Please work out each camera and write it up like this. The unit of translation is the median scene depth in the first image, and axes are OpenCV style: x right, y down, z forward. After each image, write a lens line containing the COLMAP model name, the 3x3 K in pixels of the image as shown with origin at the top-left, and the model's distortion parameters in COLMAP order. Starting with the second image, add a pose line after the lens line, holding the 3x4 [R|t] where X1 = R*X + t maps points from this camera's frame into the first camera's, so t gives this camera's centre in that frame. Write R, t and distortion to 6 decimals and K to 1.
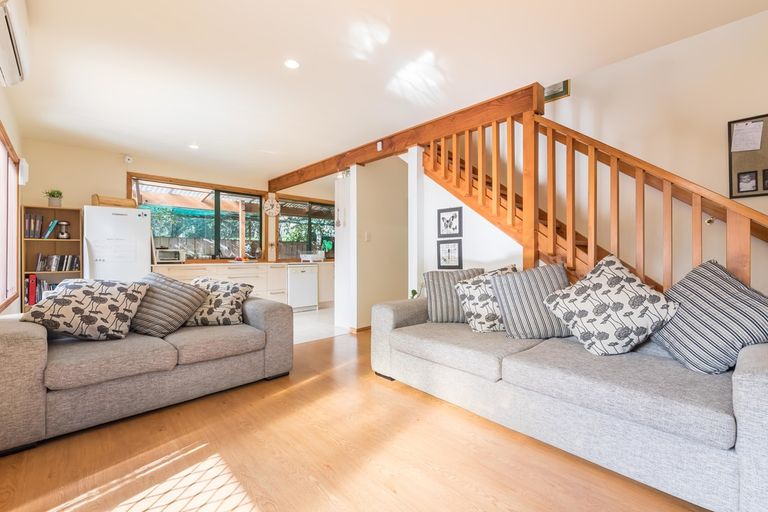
lens RADIAL K [[329.9, 0, 384.0], [0, 329.9, 256.0], [0, 0, 1]] dist [0.001931, 0.000246]
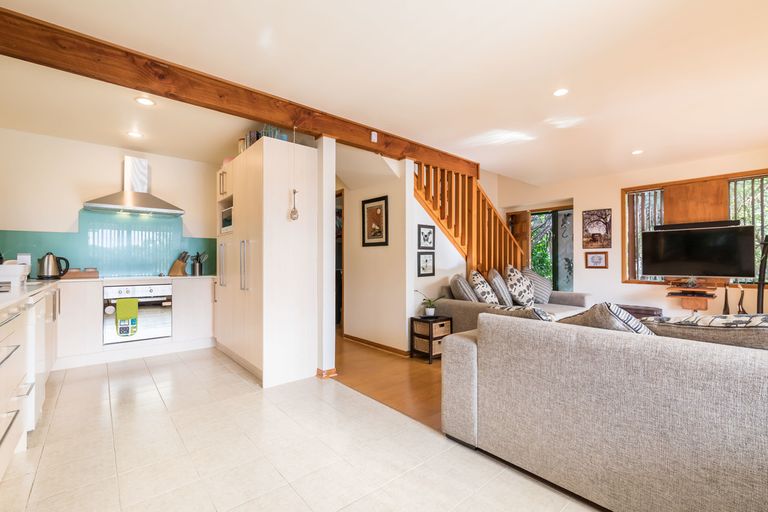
lens RADIAL K [[329.9, 0, 384.0], [0, 329.9, 256.0], [0, 0, 1]] dist [0.001931, 0.000246]
pose [[0.077018, 0.014914, 0.996918, -0.995751], [-0.000954, 0.999889, -0.014885, -0.015651], [-0.997029, 0.000195, 0.077024, 1.060274]]
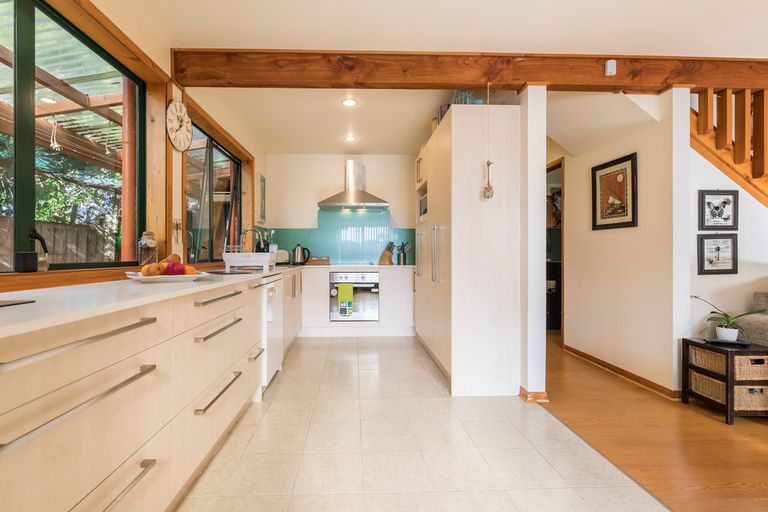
lens RADIAL K [[334.2, 0, 370.8], [0, 334.2, 253.3], [0, 0, 1]] dist [0.000523, -0.000089]
pose [[0.676176, -0.001308, 0.736739, -0.855361], [-0.000054, 0.999998, 0.001824, -0.007787], [-0.736740, -0.001273, 0.676175, 1.064447]]
